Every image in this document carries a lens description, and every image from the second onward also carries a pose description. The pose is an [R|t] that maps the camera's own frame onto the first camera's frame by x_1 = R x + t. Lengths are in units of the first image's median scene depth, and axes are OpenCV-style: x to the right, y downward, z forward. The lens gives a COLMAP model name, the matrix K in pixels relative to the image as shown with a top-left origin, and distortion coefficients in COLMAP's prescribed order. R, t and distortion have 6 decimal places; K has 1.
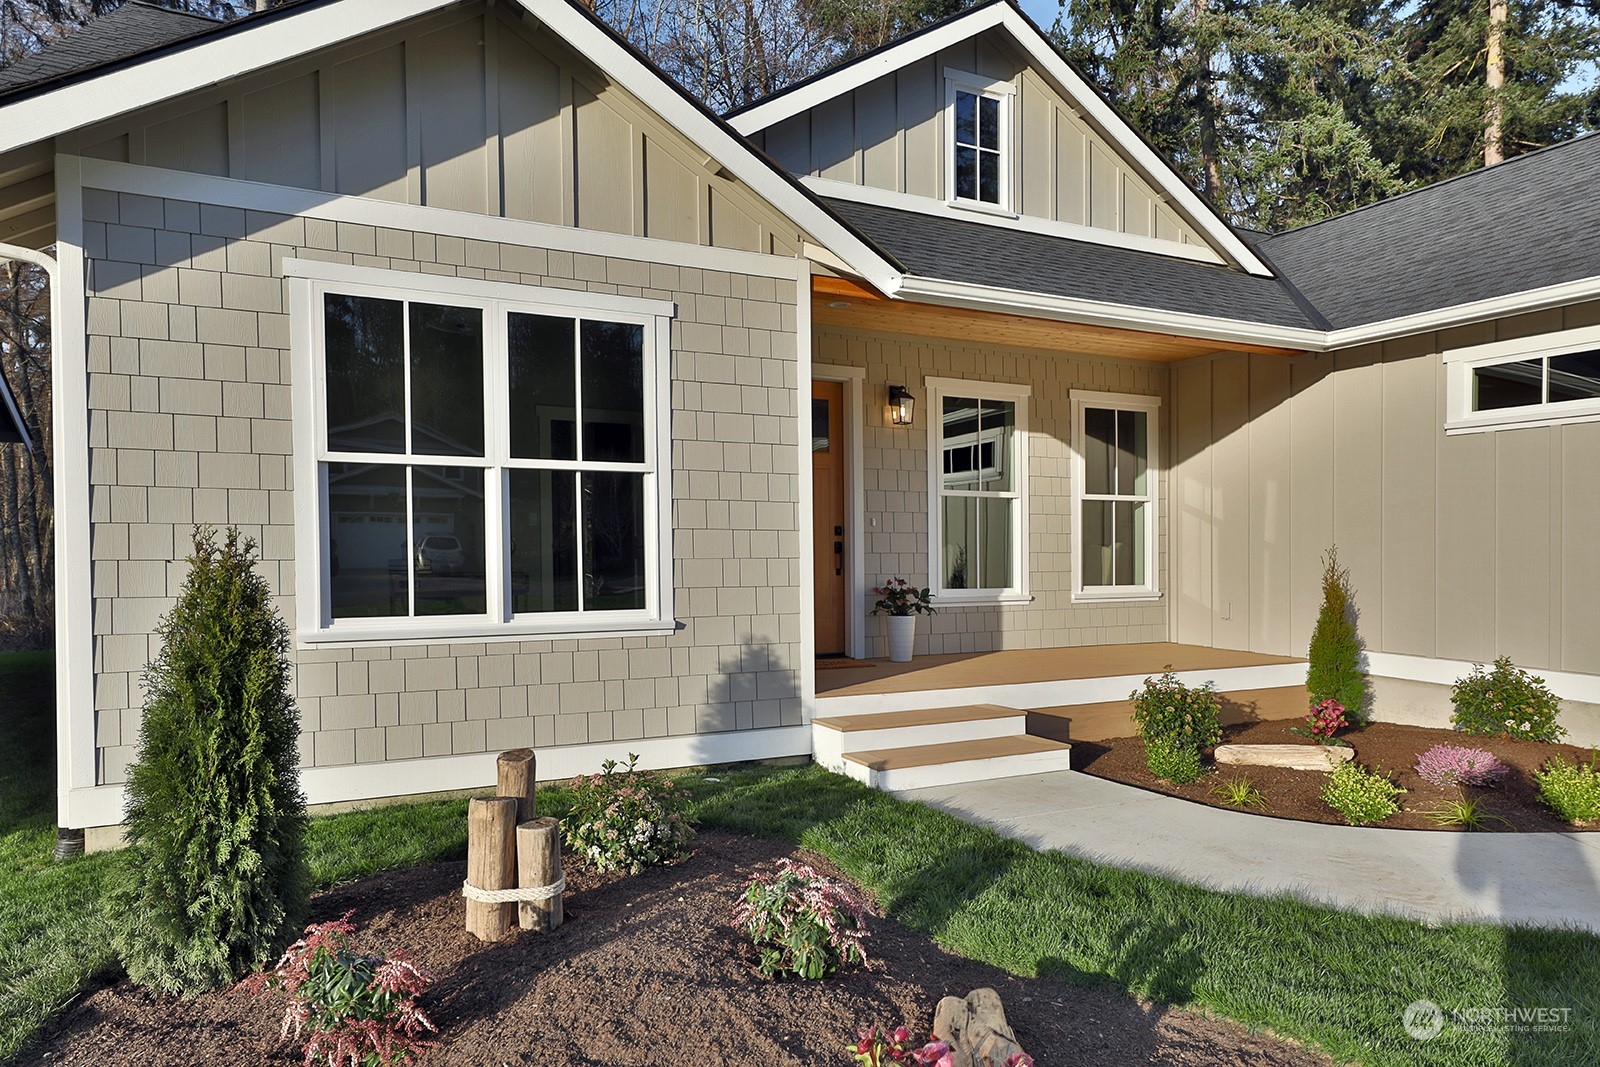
lens RADIAL K [[960.4, 0, 800.1], [0, 960.4, 551.4], [0, 0, 1]] dist [-0.000894, -0.000837]
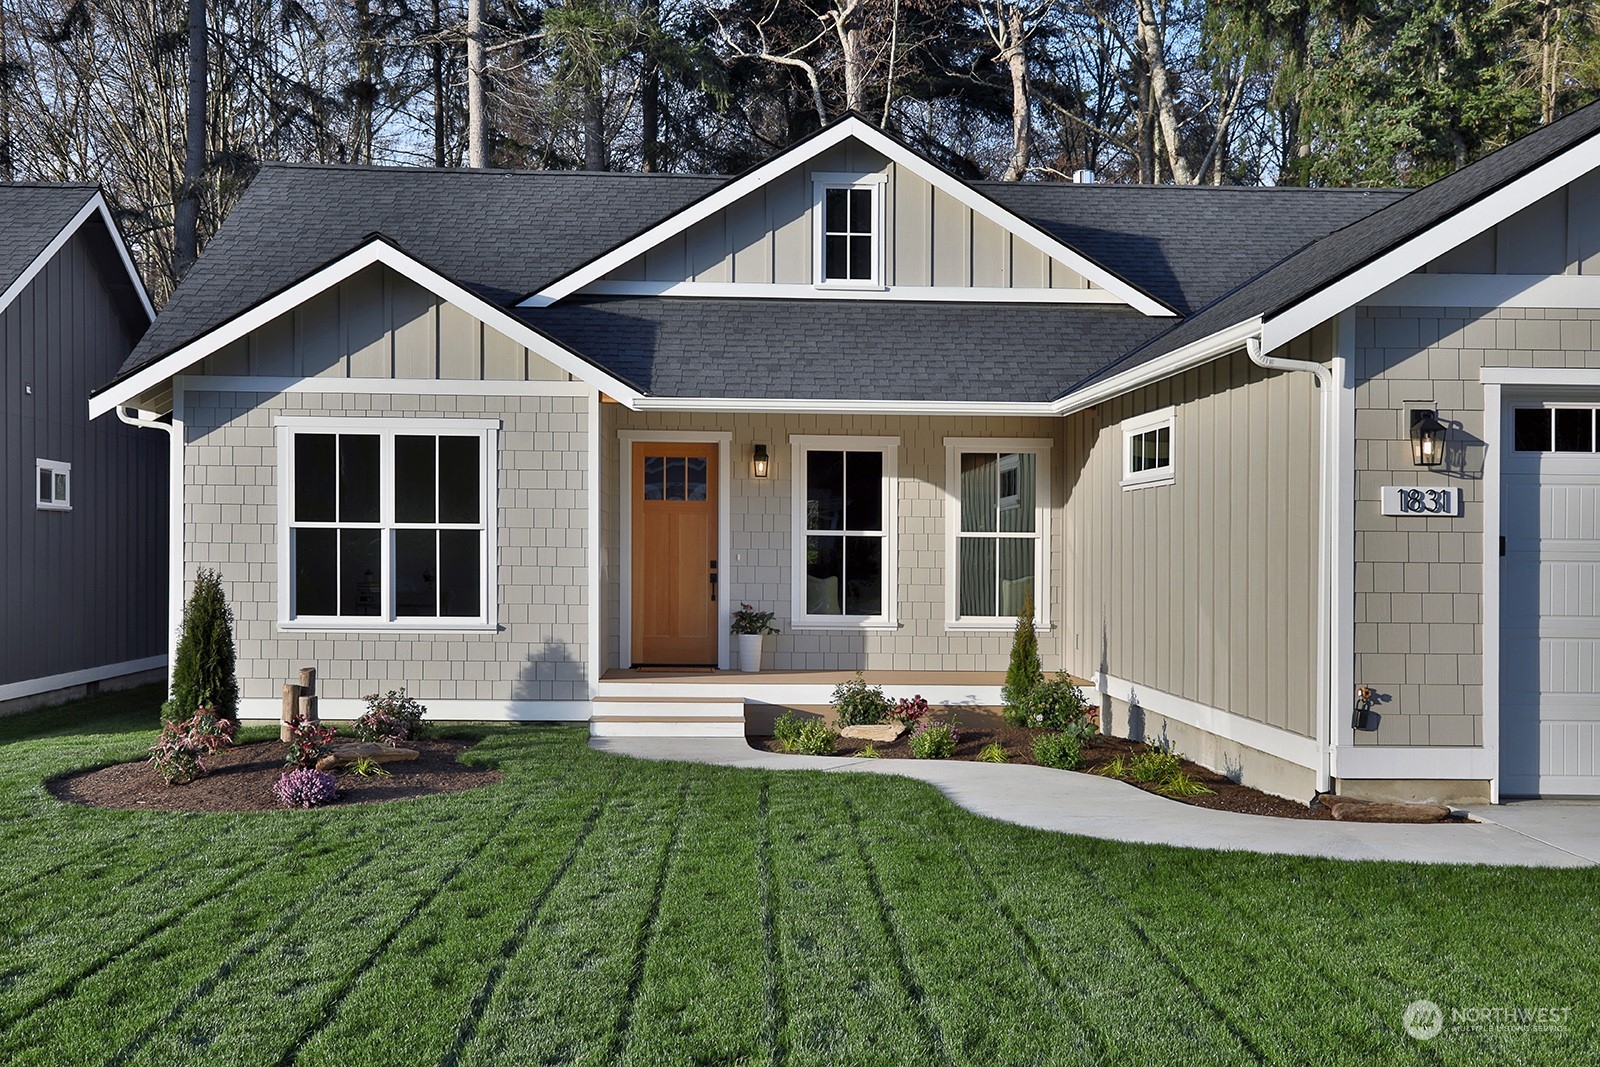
lens RADIAL K [[1656.4, 0, 800.0], [0, 1656.4, 533.5], [0, 0, 1]] dist [-0.018546, -0.015296]
pose [[0.926842, 0.004328, -0.375427, 1.319908], [-0.012906, 0.999710, -0.020338, -0.027369], [0.375230, 0.023695, 0.926629, -1.289271]]
